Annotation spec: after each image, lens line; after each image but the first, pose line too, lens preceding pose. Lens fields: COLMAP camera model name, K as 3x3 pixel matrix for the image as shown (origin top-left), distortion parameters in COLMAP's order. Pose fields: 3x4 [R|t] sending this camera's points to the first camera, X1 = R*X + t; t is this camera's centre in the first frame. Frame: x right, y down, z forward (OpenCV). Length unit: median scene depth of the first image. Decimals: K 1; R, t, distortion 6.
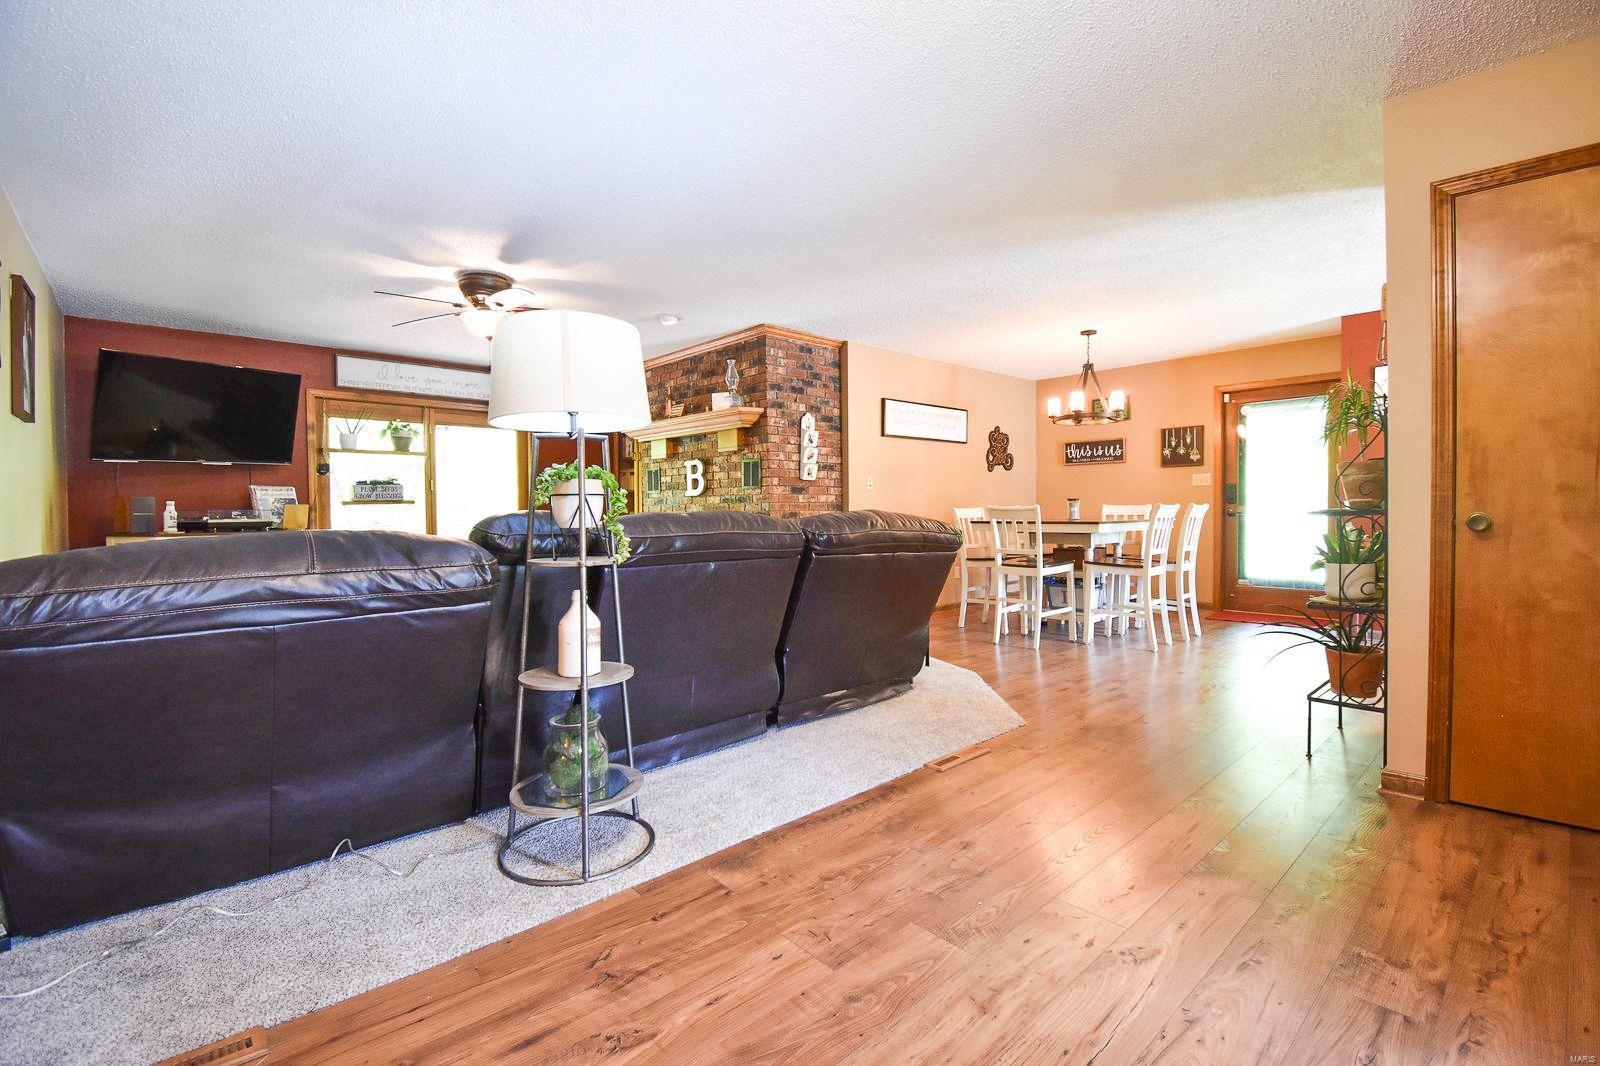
lens RADIAL K [[700.6, 0, 805.8], [0, 700.6, 526.7], [0, 0, 1]] dist [0.022093, -0.026998]
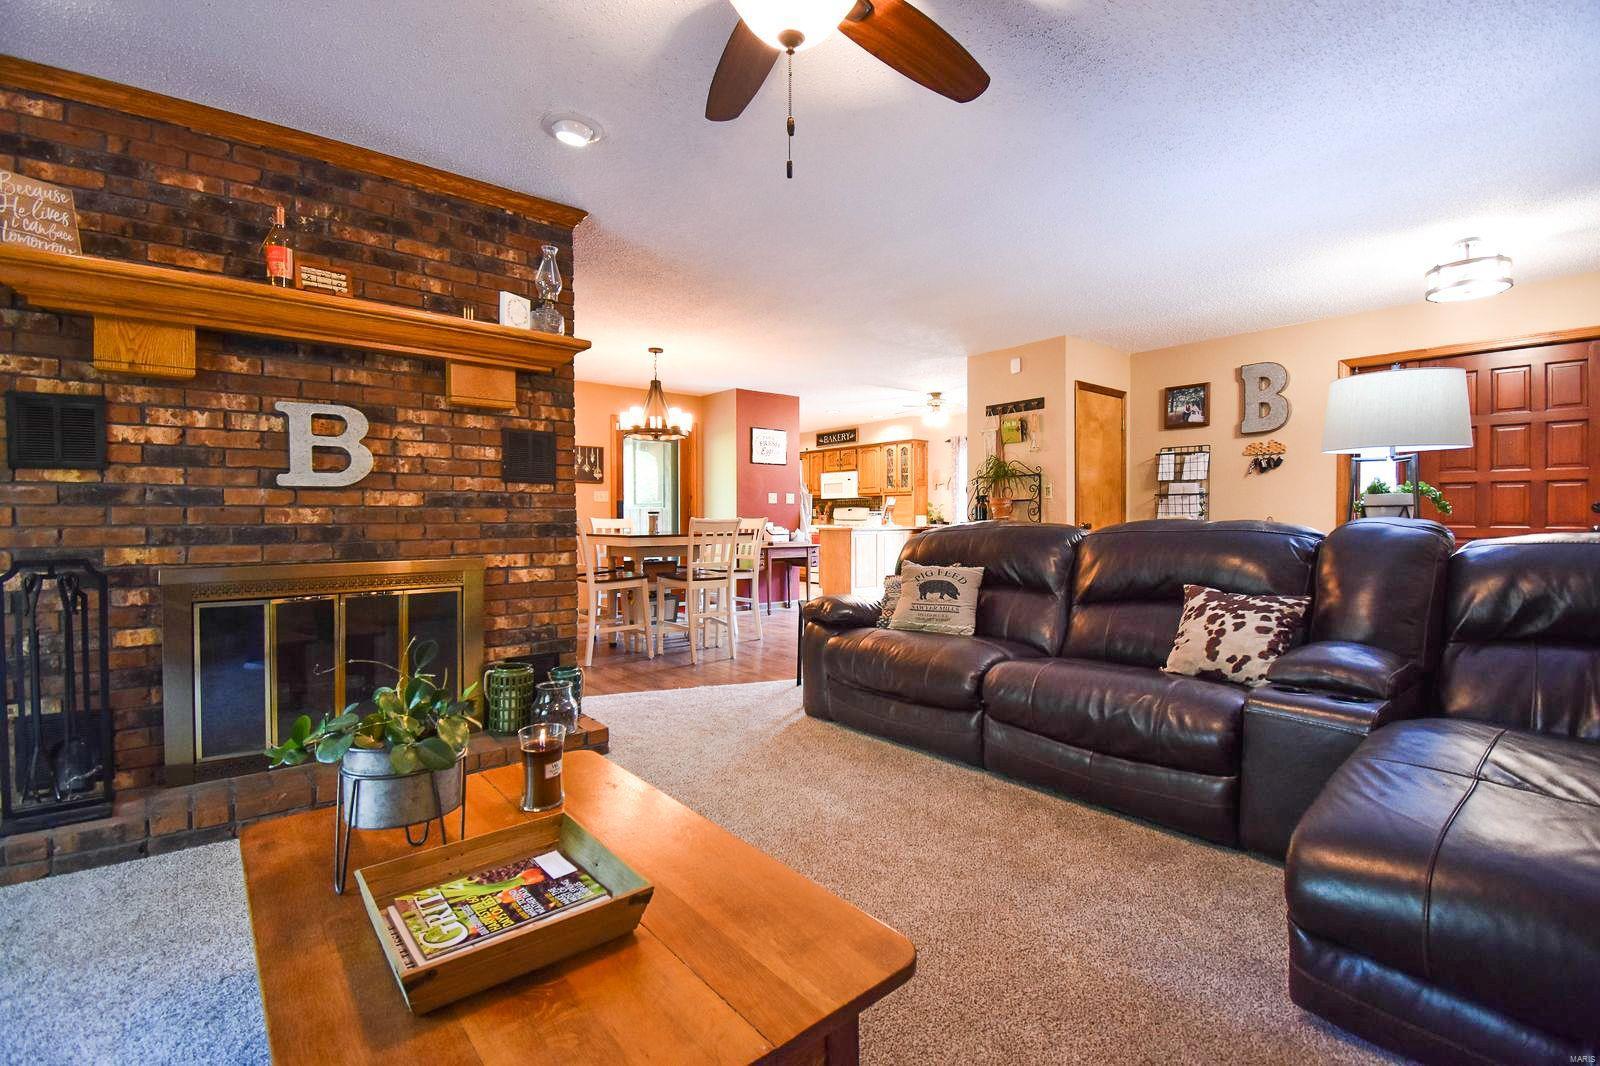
lens RADIAL K [[700.6, 0, 805.8], [0, 700.6, 526.7], [0, 0, 1]] dist [0.022093, -0.026998]
pose [[0.051782, -0.001839, 0.998657, -0.573242], [0.026267, 0.999655, 0.000479, -0.012569], [-0.998313, 0.026207, 0.051812, 0.690255]]
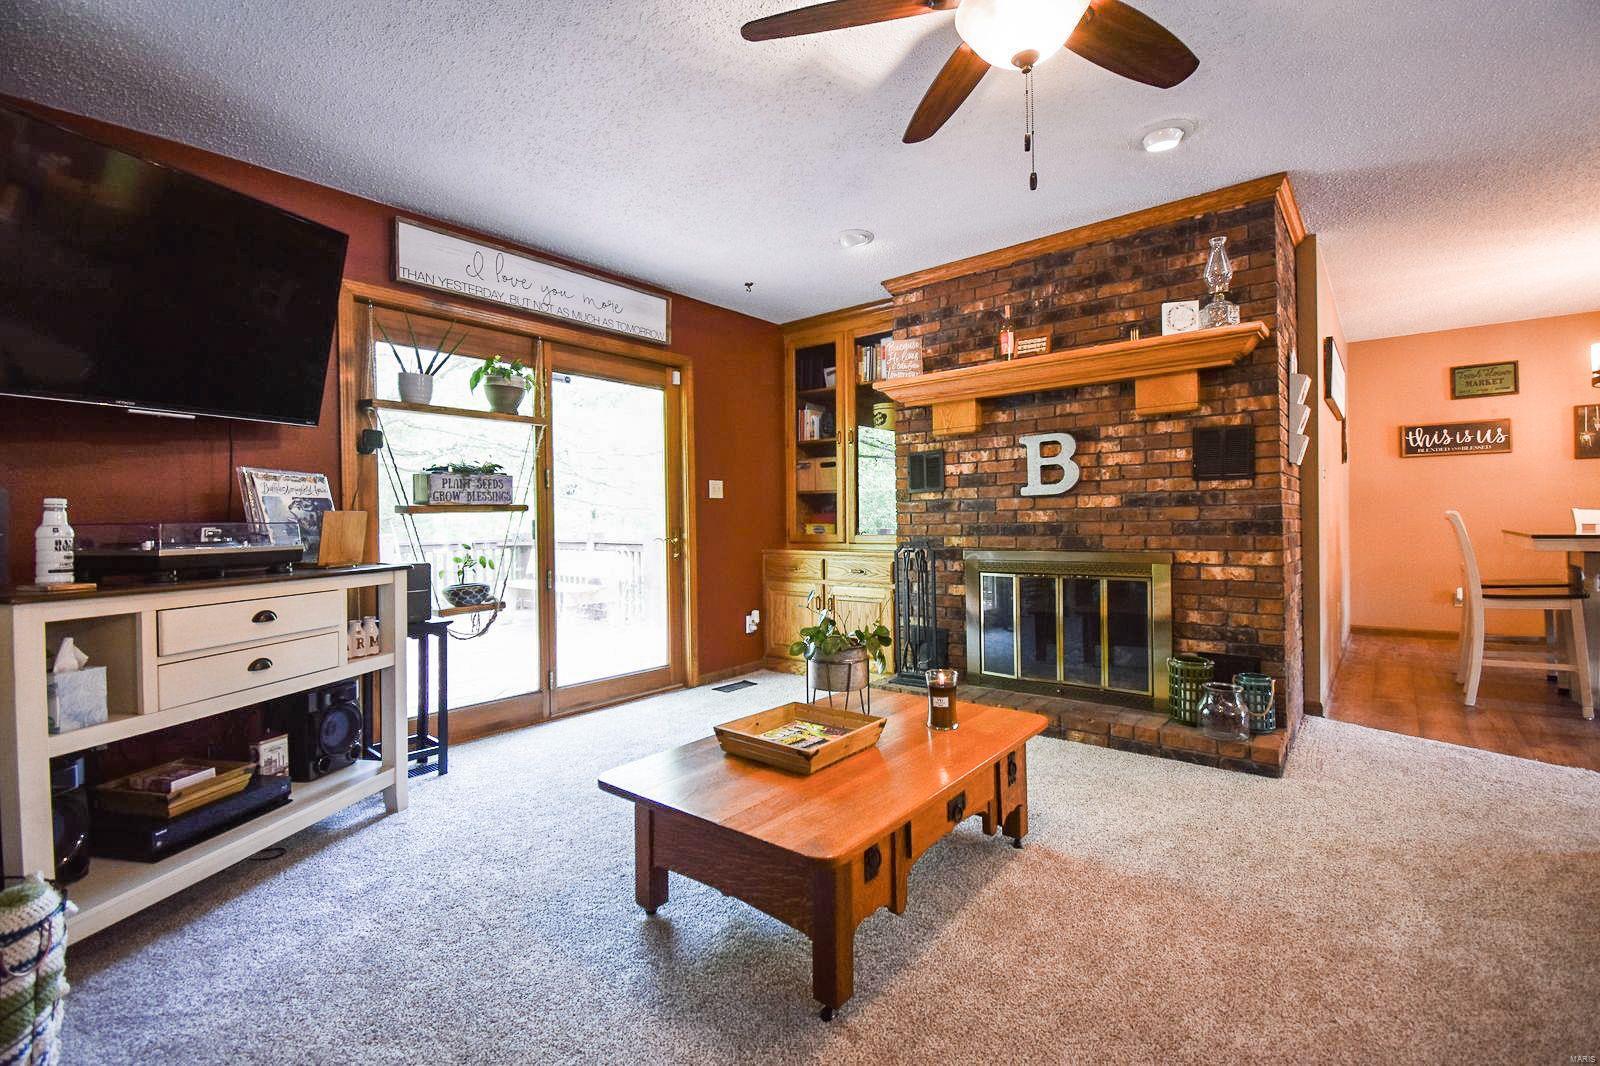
lens RADIAL K [[700.6, 0, 805.8], [0, 700.6, 526.7], [0, 0, 1]] dist [0.022093, -0.026998]
pose [[0.991177, -0.006575, 0.132382, -0.436118], [0.009092, 0.999789, -0.018418, -0.009092], [-0.132233, 0.019459, 0.991028, 0.455323]]
